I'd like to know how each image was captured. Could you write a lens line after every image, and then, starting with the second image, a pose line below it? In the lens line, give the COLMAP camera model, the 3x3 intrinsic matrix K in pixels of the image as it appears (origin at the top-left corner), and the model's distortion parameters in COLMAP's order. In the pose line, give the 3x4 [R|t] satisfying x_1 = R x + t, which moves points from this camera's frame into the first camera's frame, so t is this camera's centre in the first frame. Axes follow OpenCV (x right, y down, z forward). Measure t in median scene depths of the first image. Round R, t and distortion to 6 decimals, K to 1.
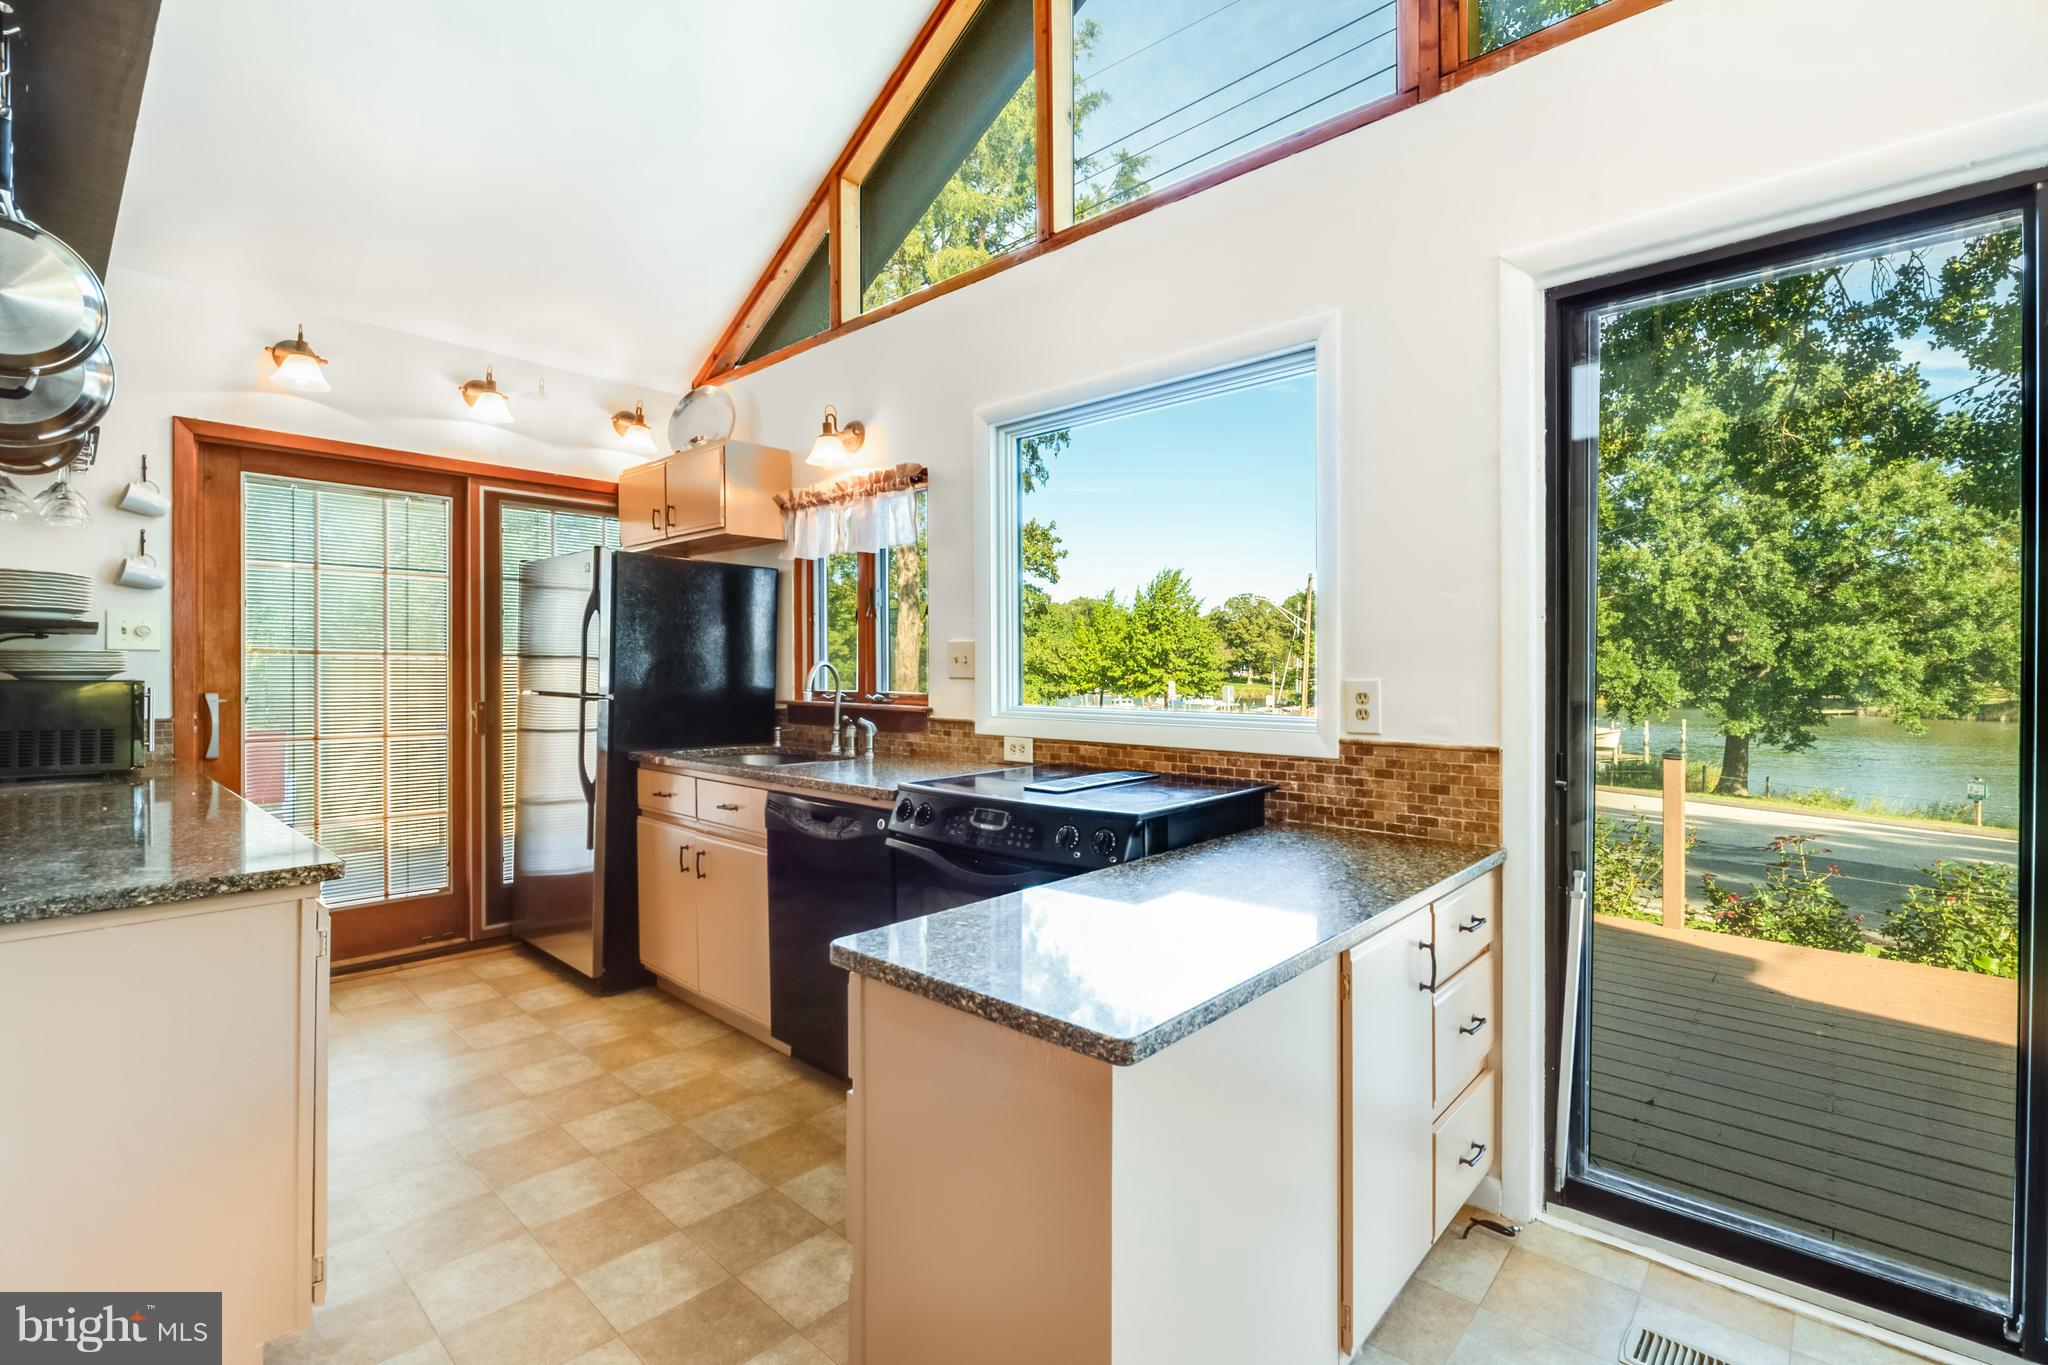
lens RADIAL K [[905.1, 0, 1026.0], [0, 905.1, 673.0], [0, 0, 1]] dist [-0.003087, -0.003547]
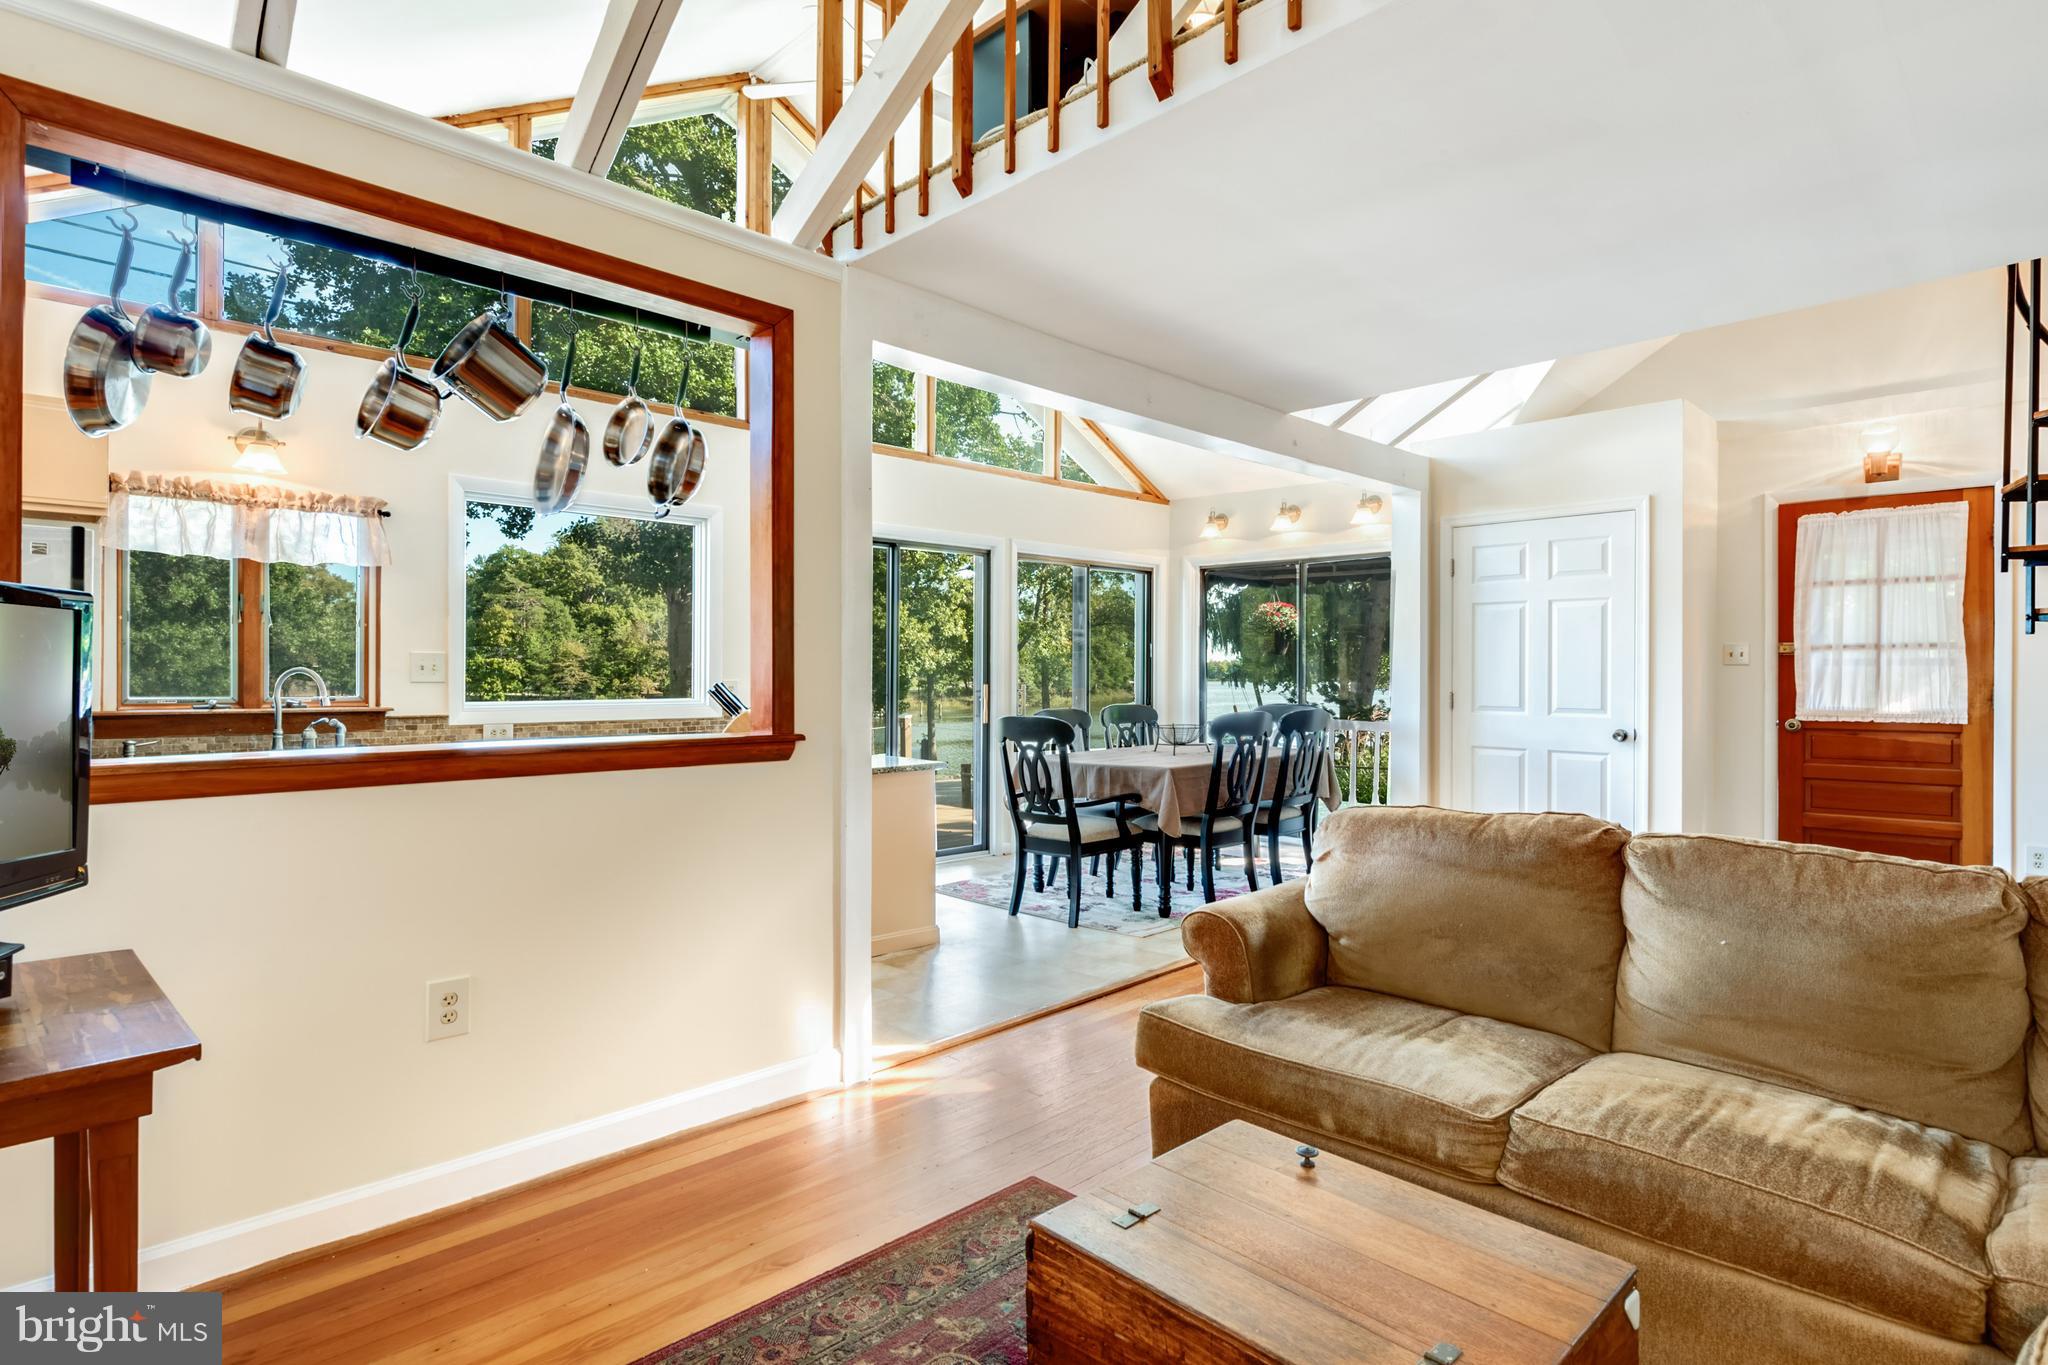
lens RADIAL K [[1056.4, 0, 1023.4], [0, 1056.4, 673.3], [0, 0, 1]] dist [0.002567, -0.000798]
pose [[0.061730, -0.001861, 0.998091, -1.309912], [0.000617, 0.999998, 0.001827, -0.007871], [-0.998093, 0.000503, 0.061731, 0.081341]]
